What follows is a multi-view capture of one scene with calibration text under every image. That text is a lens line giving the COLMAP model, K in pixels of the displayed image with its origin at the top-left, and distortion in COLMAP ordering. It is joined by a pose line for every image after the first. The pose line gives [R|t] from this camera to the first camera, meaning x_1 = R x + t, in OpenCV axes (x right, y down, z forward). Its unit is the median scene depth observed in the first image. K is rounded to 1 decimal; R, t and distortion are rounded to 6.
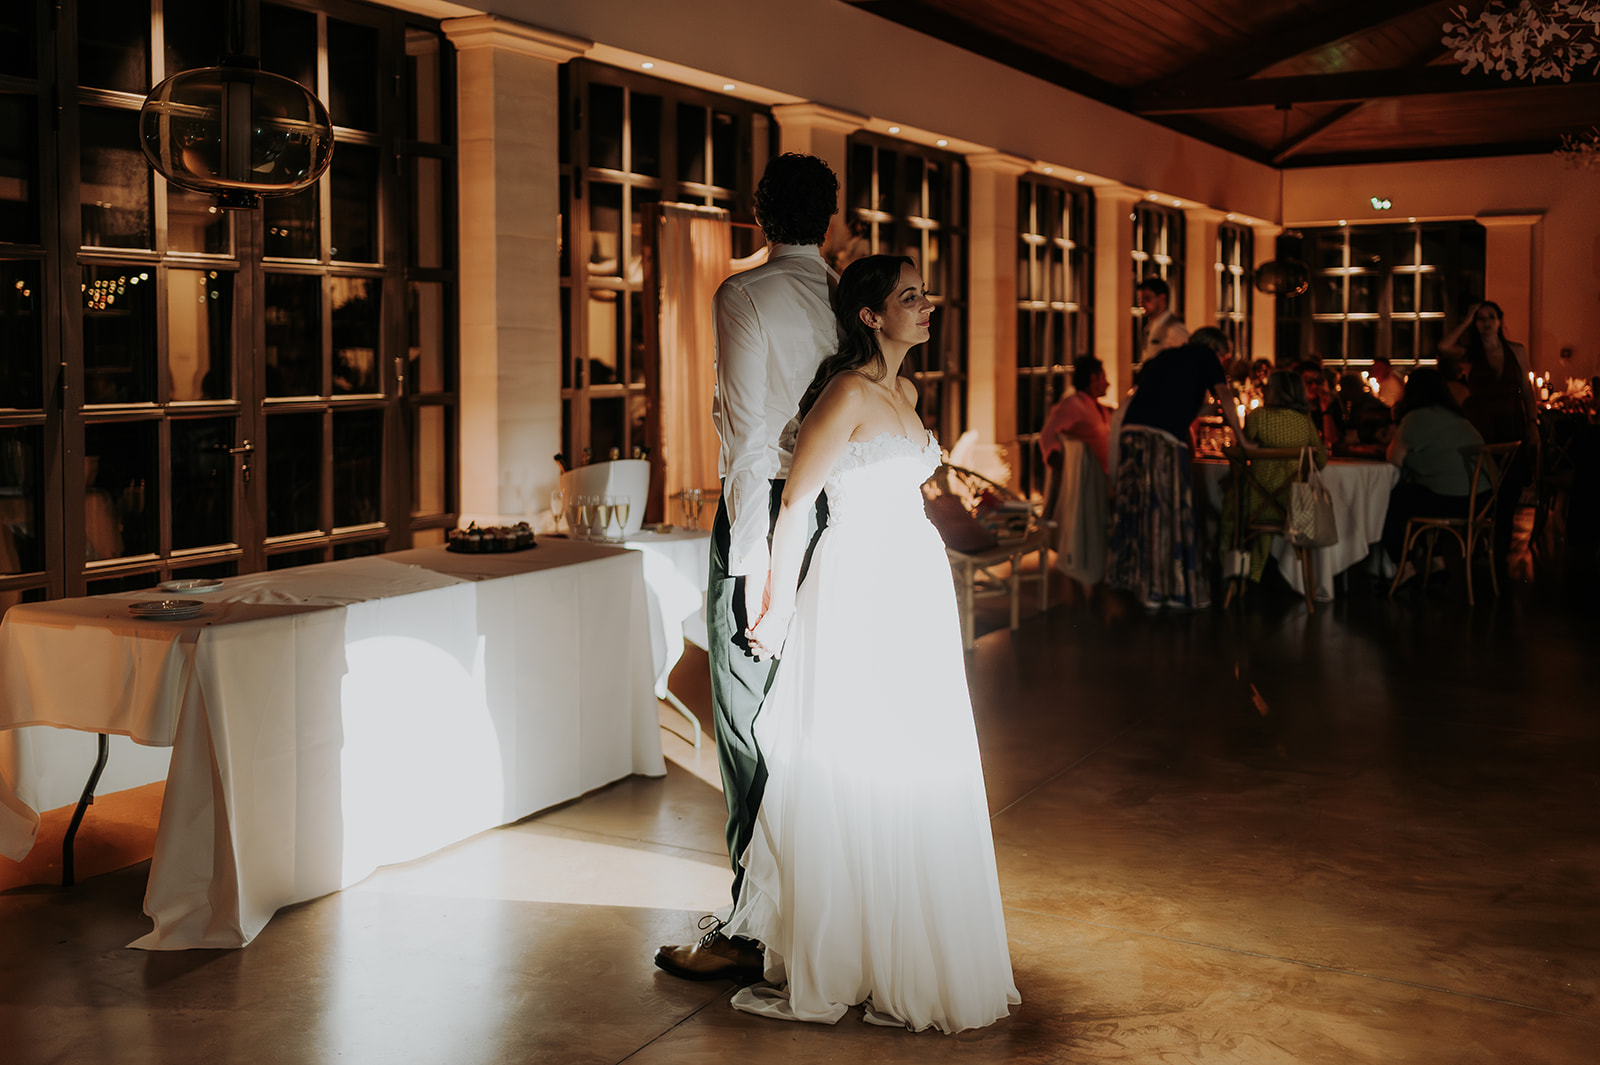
lens RADIAL K [[1608.4, 0, 798.7], [0, 1608.4, 455.3], [0, 0, 1]] dist [0.004469, 0.001392]
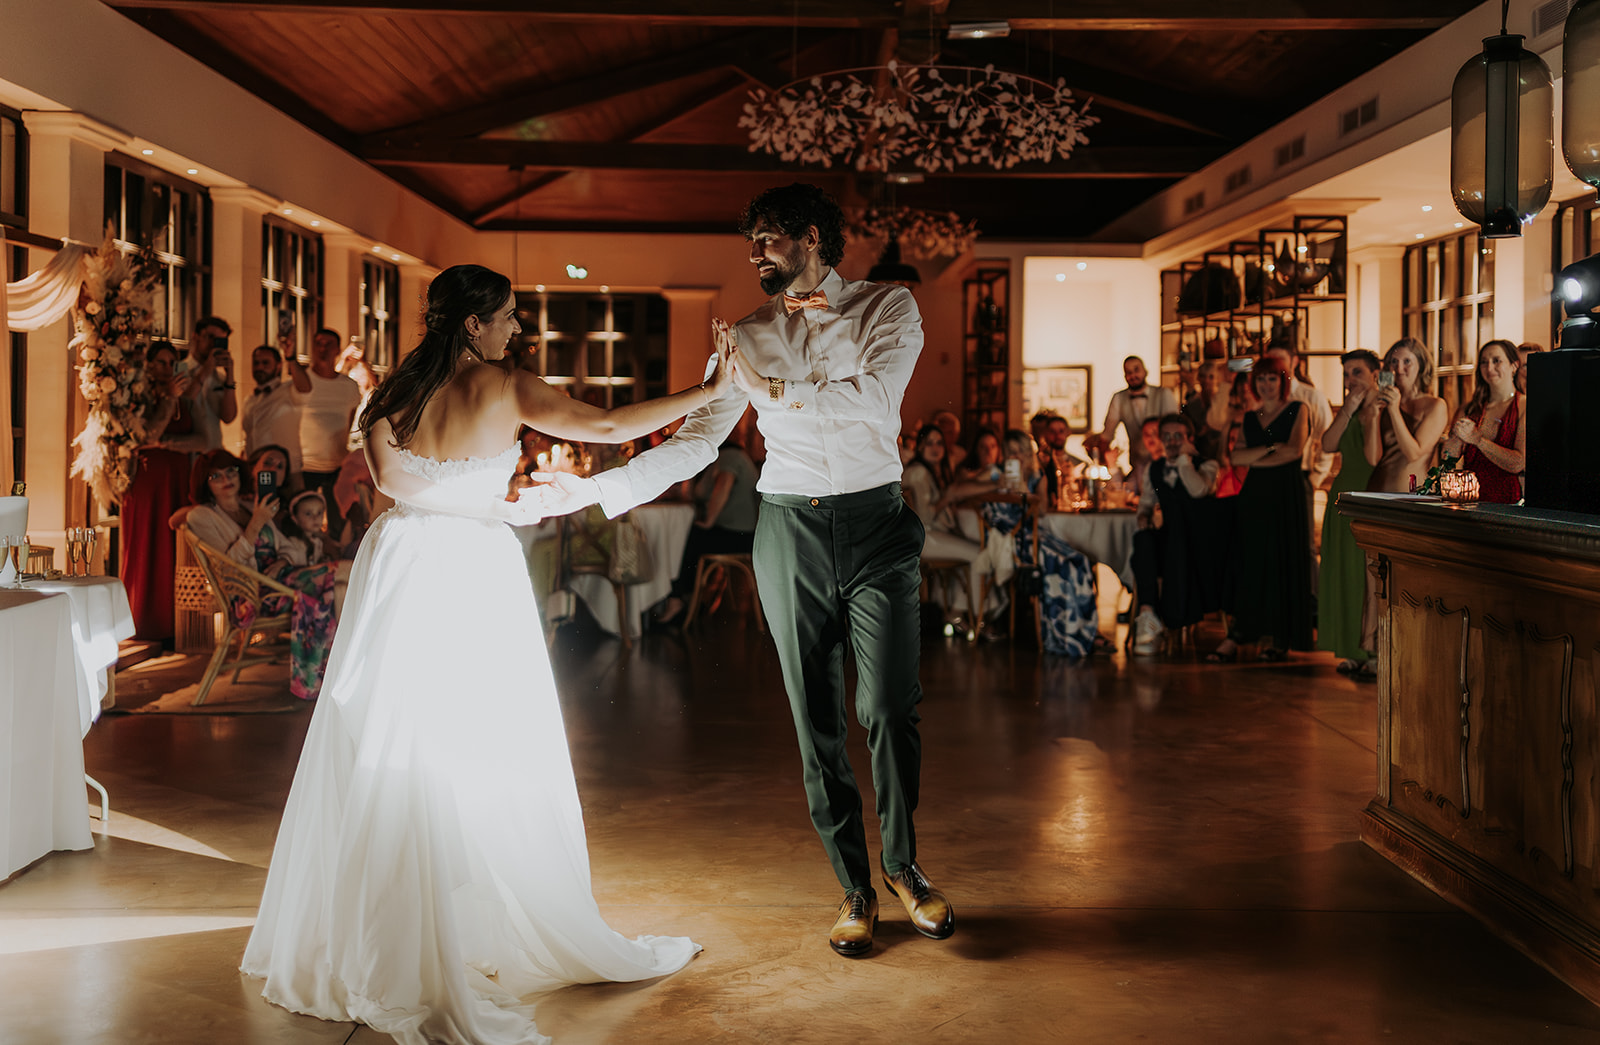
lens RADIAL K [[1702.9, 0, 823.3], [0, 1702.9, 520.2], [0, 0, 1]] dist [-0.001114, -0.018240]
pose [[0.847484, -0.015951, 0.530582, -0.109762], [0.021843, 0.999750, -0.004834, 0.014742], [-0.530372, 0.015686, 0.847620, -0.007080]]
